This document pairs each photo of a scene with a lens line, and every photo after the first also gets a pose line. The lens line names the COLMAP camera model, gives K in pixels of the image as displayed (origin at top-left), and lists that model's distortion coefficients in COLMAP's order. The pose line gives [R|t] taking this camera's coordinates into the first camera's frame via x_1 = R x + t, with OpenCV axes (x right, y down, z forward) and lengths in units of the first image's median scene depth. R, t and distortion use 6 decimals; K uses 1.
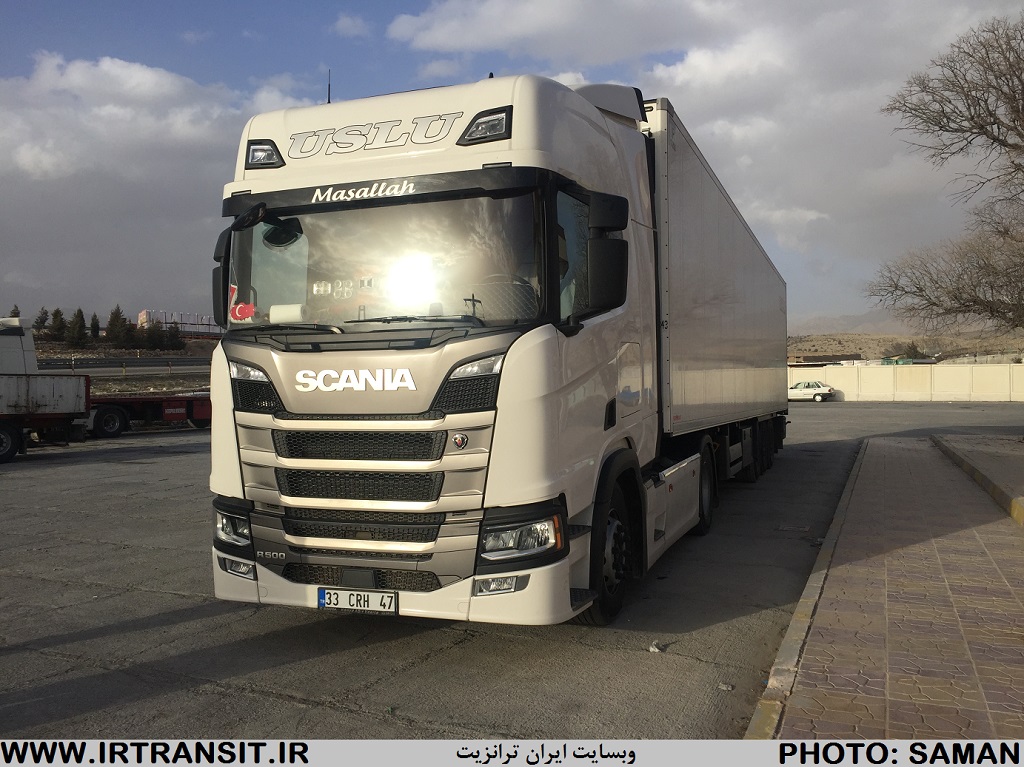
lens RADIAL K [[882.5, 0, 511.5], [0, 882.5, 387.6], [0, 0, 1]] dist [0.055567, -0.063562]
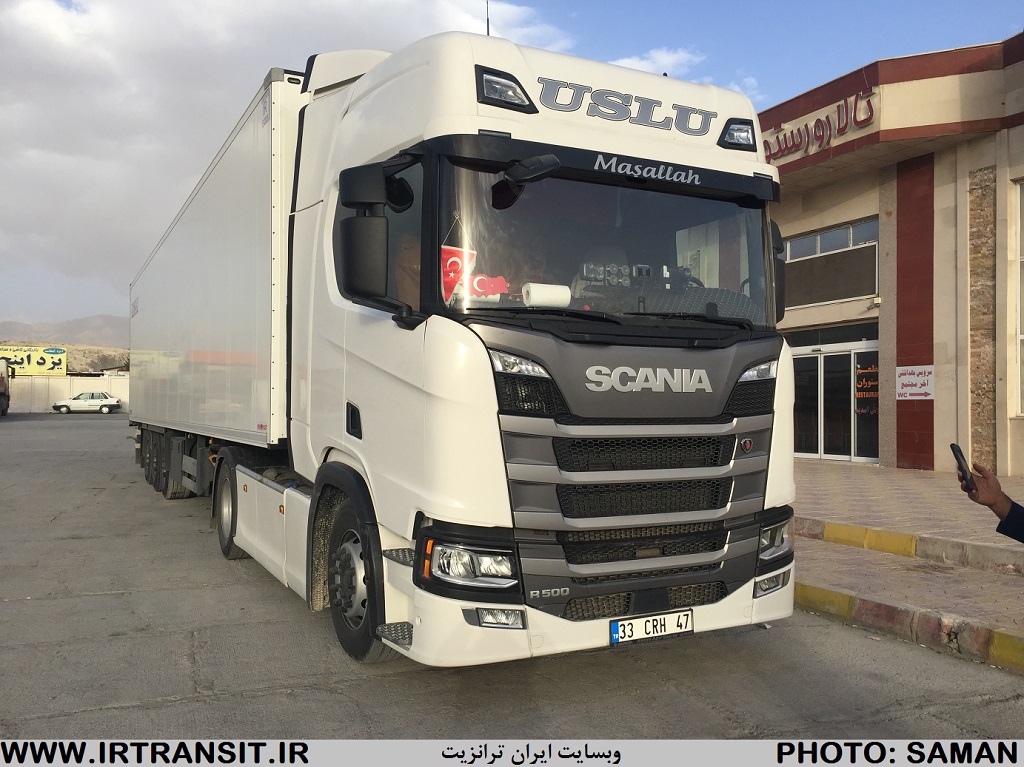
lens RADIAL K [[882.5, 0, 513.9], [0, 882.5, 389.6], [0, 0, 1]] dist [0.055567, -0.063562]
pose [[0.658408, 0.024660, 0.752258, -0.923073], [-0.015590, 0.999696, -0.019126, 0.020528], [-0.752500, 0.000865, 0.658592, 0.506275]]
